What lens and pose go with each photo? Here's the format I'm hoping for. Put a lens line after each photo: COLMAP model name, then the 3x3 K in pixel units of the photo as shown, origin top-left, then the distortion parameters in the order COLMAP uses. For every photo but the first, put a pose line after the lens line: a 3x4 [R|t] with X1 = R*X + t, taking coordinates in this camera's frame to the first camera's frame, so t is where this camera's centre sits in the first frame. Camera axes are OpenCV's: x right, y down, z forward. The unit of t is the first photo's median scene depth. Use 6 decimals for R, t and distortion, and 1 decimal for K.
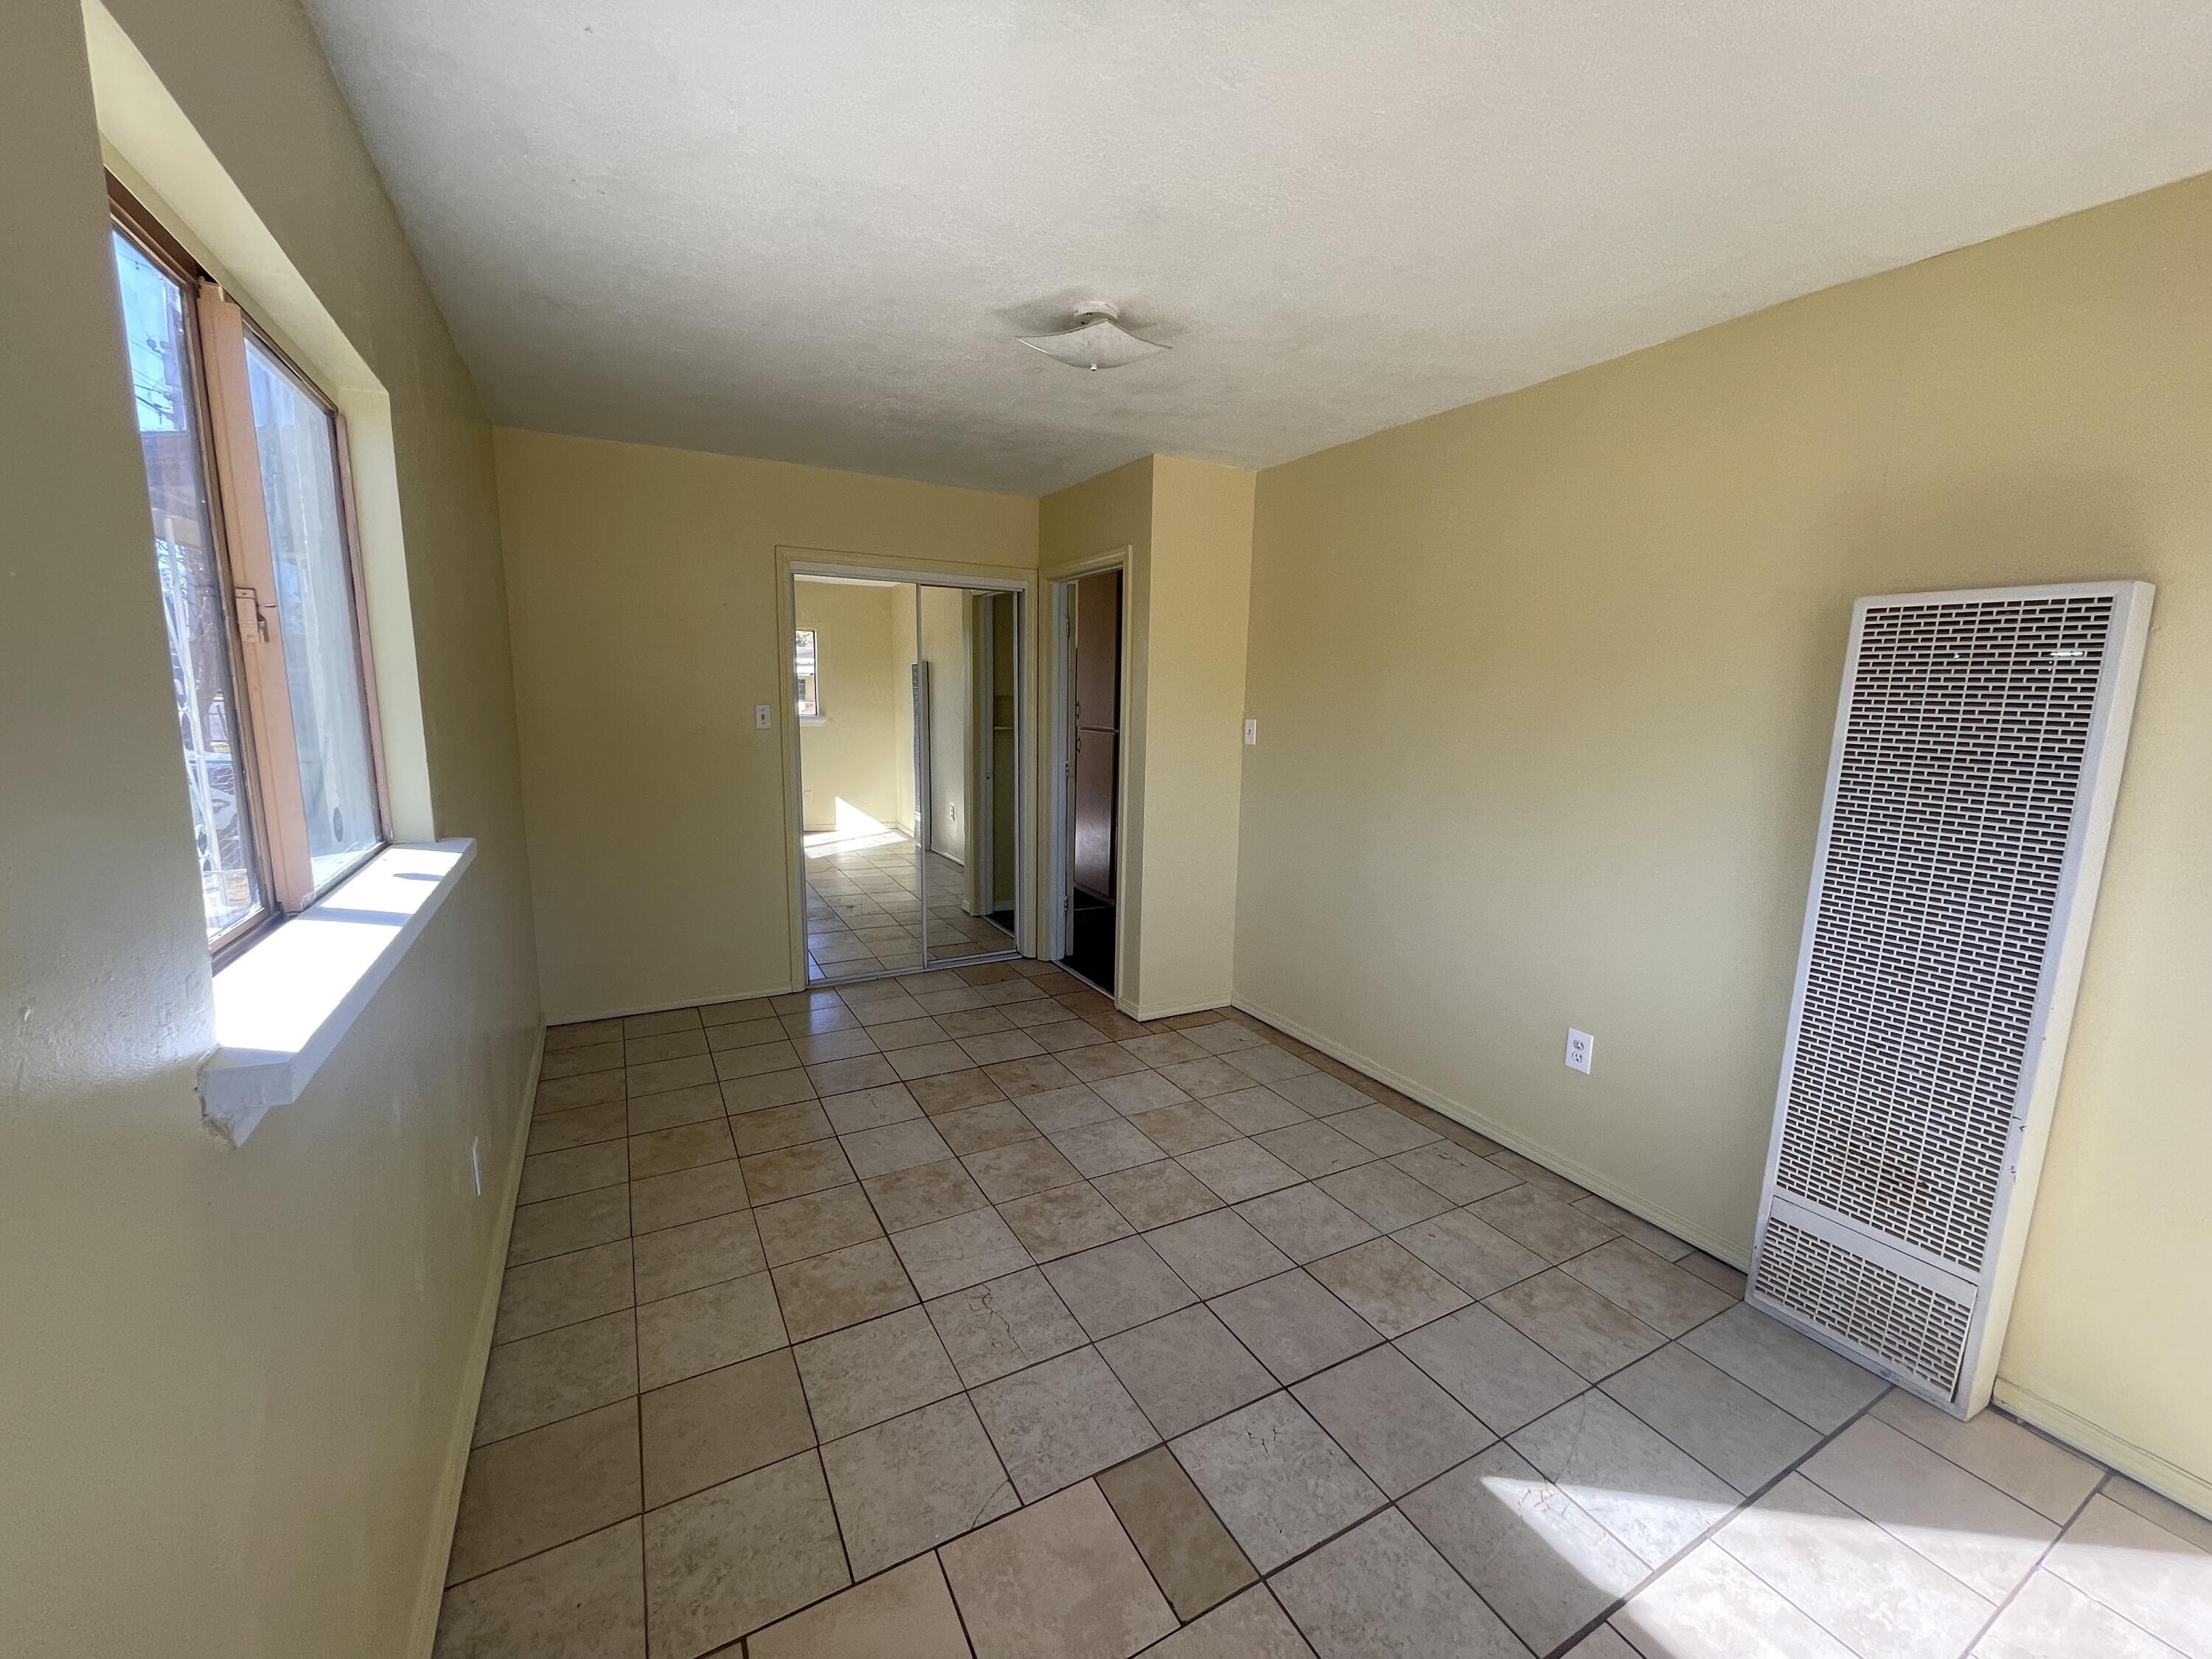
lens RADIAL K [[896.8, 0, 1117.1], [0, 896.8, 844.9], [0, 0, 1]] dist [-0.001479, -0.000143]
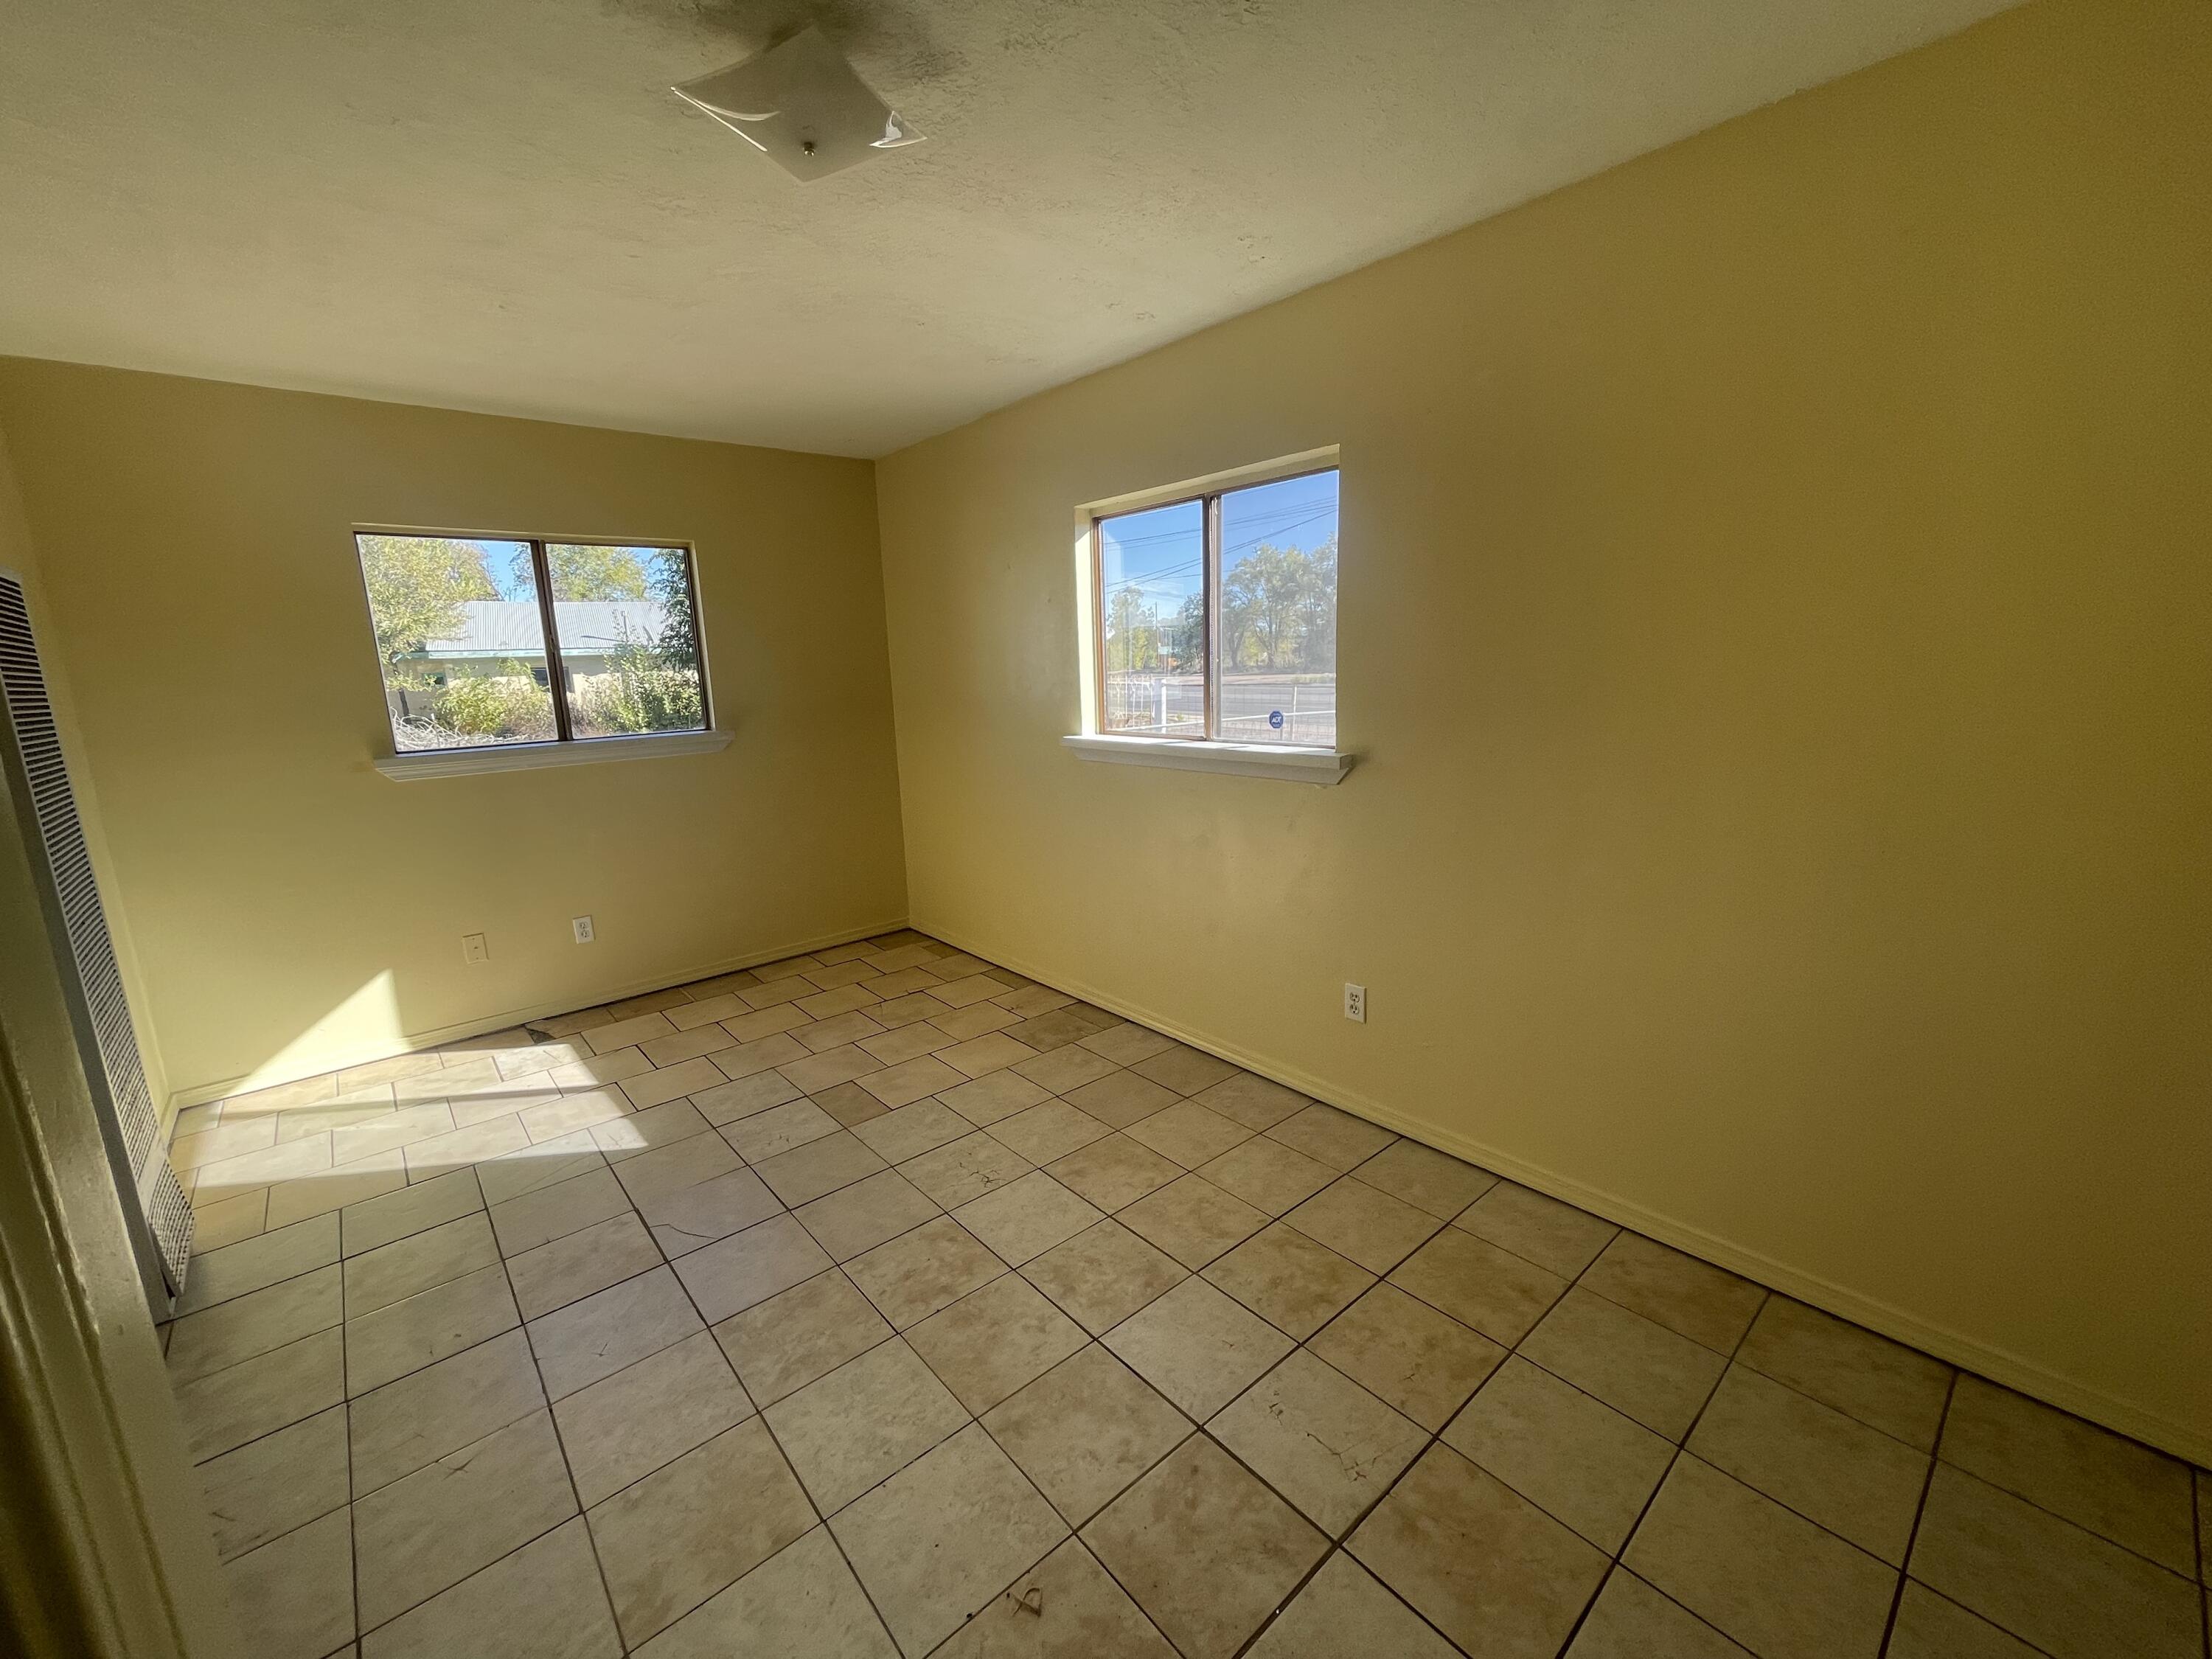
lens RADIAL K [[896.8, 0, 1117.1], [0, 896.8, 844.9], [0, 0, 1]] dist [-0.001479, -0.000143]
pose [[-0.978289, 0.051974, -0.200621, -0.086372], [-0.023981, 0.933152, 0.358682, -0.268328], [0.205852, 0.355706, -0.911646, 1.640269]]
